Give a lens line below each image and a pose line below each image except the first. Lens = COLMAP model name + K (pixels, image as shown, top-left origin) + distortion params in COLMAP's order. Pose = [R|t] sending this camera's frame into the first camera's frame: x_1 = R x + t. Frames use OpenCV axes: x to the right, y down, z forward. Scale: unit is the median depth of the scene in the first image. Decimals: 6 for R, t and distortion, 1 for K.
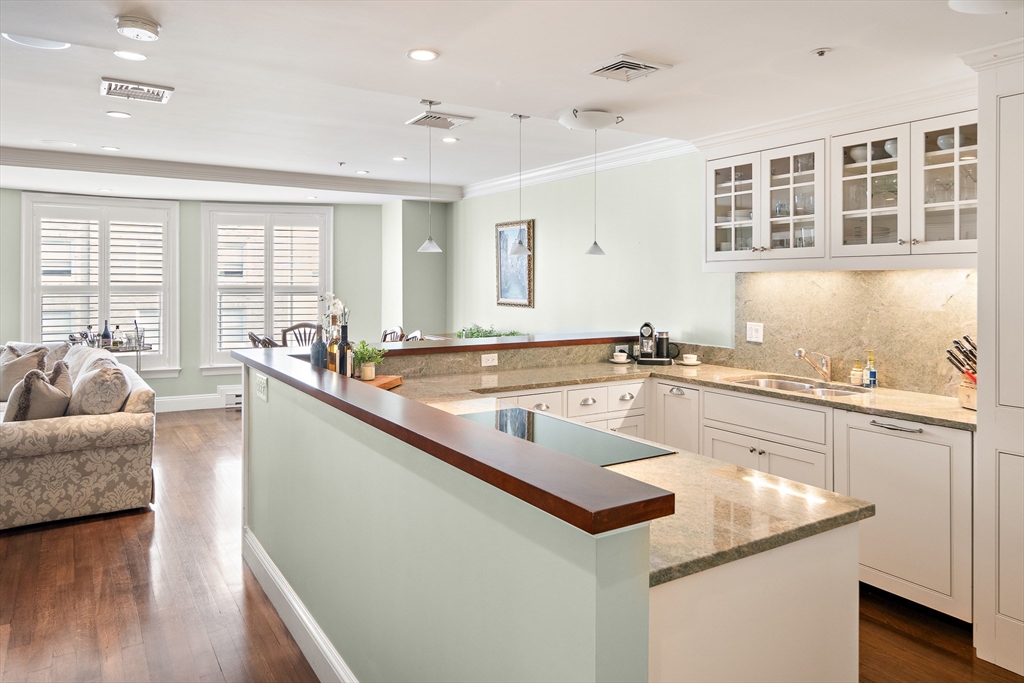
lens RADIAL K [[687.6, 0, 520.6], [0, 687.6, 283.2], [0, 0, 1]] dist [0.006319, 0.001209]
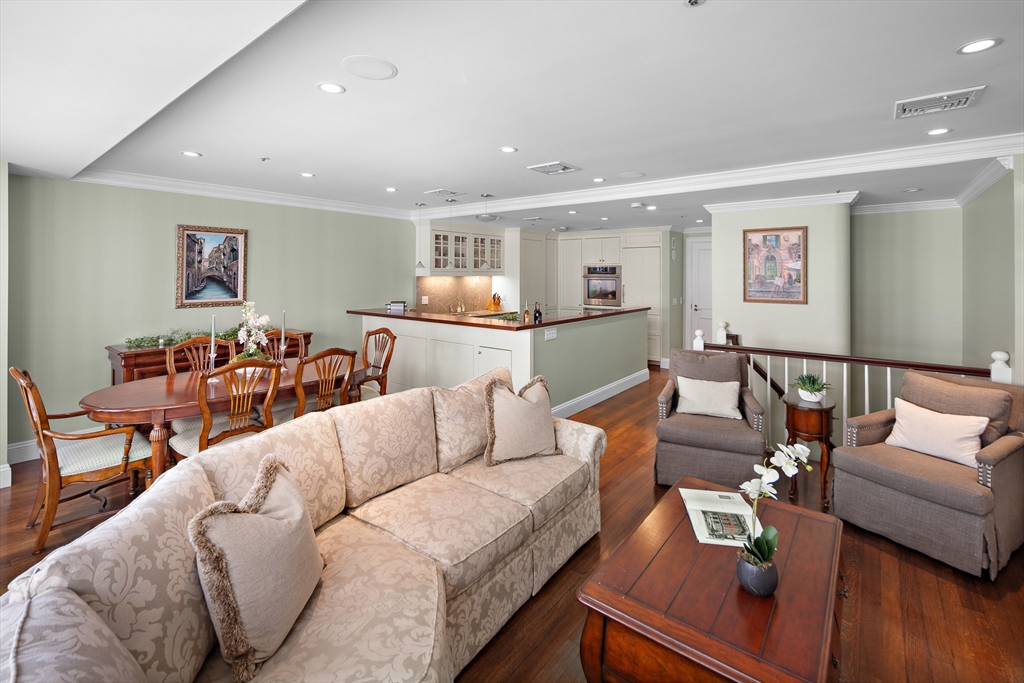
lens RADIAL K [[448.4, 0, 517.6], [0, 448.4, 275.3], [0, 0, 1]] dist [0.003978, -0.003319]
pose [[-0.319471, -0.008739, 0.947556, -1.308252], [-0.000252, 0.999958, 0.009138, -0.033747], [-0.947596, 0.002681, -0.319460, 1.221139]]
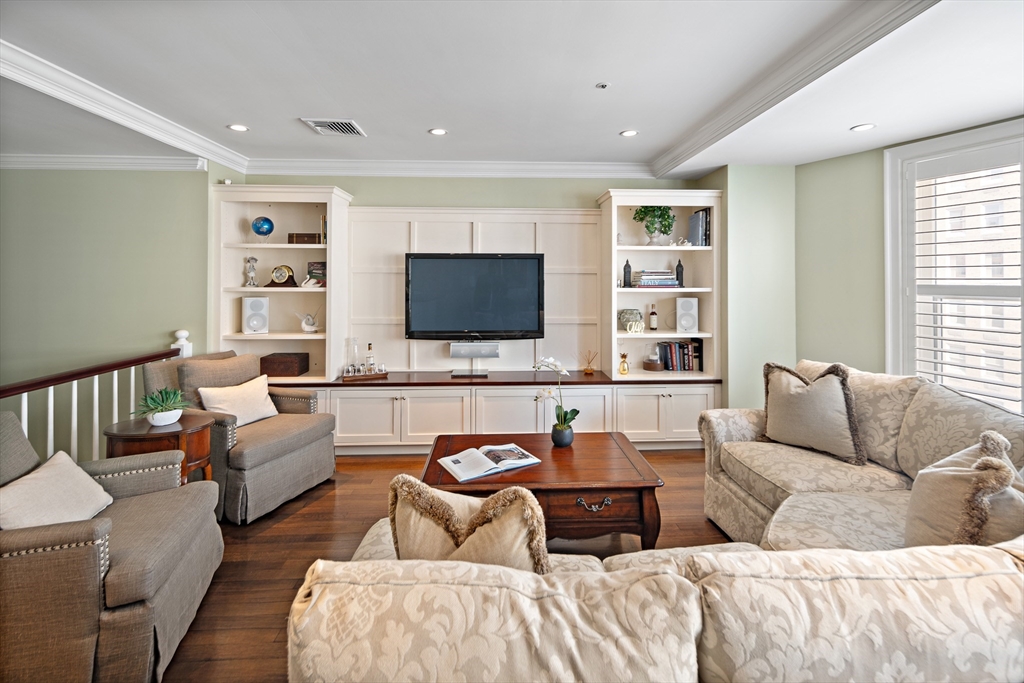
lens RADIAL K [[448.4, 0, 517.6], [0, 448.4, 275.3], [0, 0, 1]] dist [0.003978, -0.003319]
pose [[-0.506885, -0.011693, -0.861934, -0.484406], [-0.007211, 0.999931, -0.009324, 0.001084], [0.861983, 0.001490, -0.506934, 1.174943]]
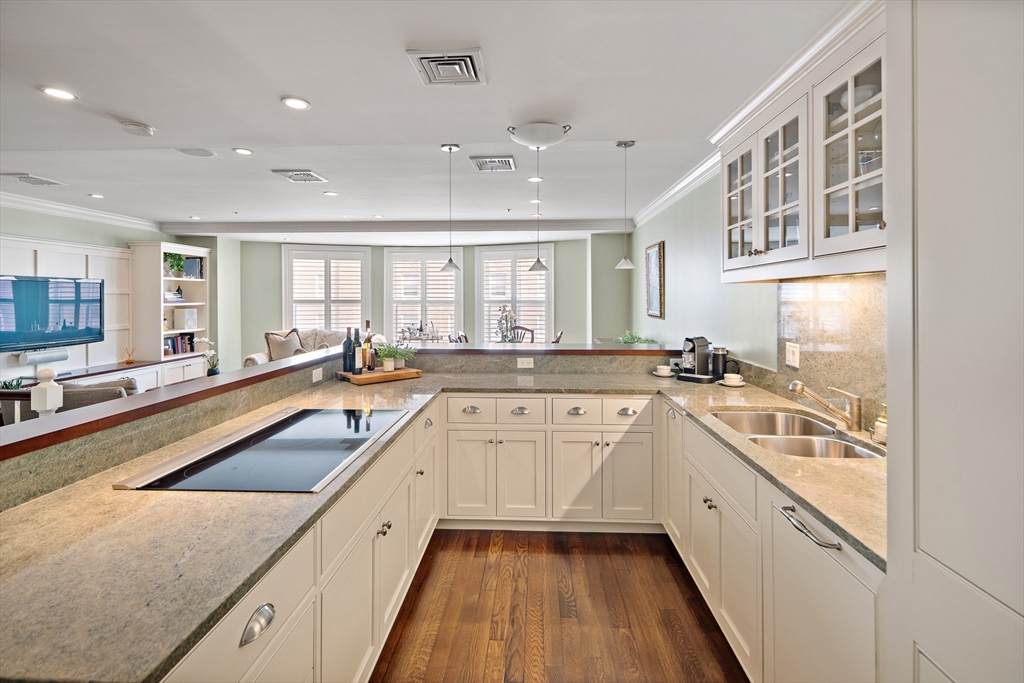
lens RADIAL K [[466.2, 0, 514.7], [0, 466.2, 298.7], [0, 0, 1]] dist [0.009601, -0.000446]
pose [[0.811500, -0.001664, -0.584350, 0.405268], [0.000655, 0.999998, -0.001939, 0.005185], [0.584352, 0.001190, 0.811499, 0.358872]]
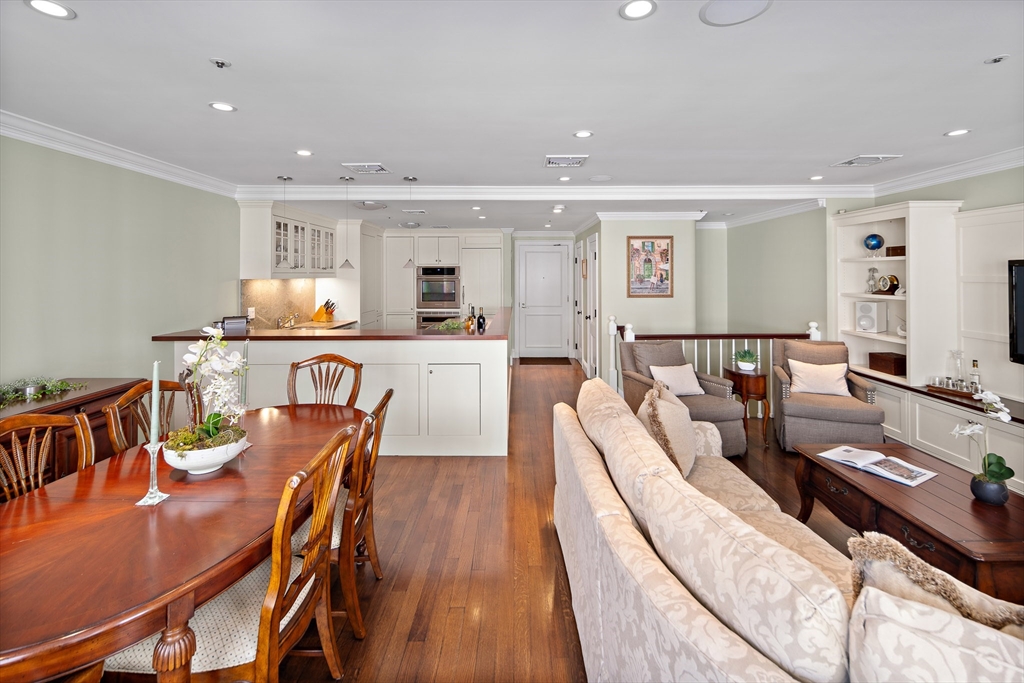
lens RADIAL K [[448.4, 0, 517.6], [0, 448.4, 275.3], [0, 0, 1]] dist [0.003978, -0.003319]
pose [[-0.838992, -0.001816, 0.544141, -0.862641], [0.001905, 0.999978, 0.006275, -0.031217], [-0.544141, 0.006302, -0.838970, 1.618461]]
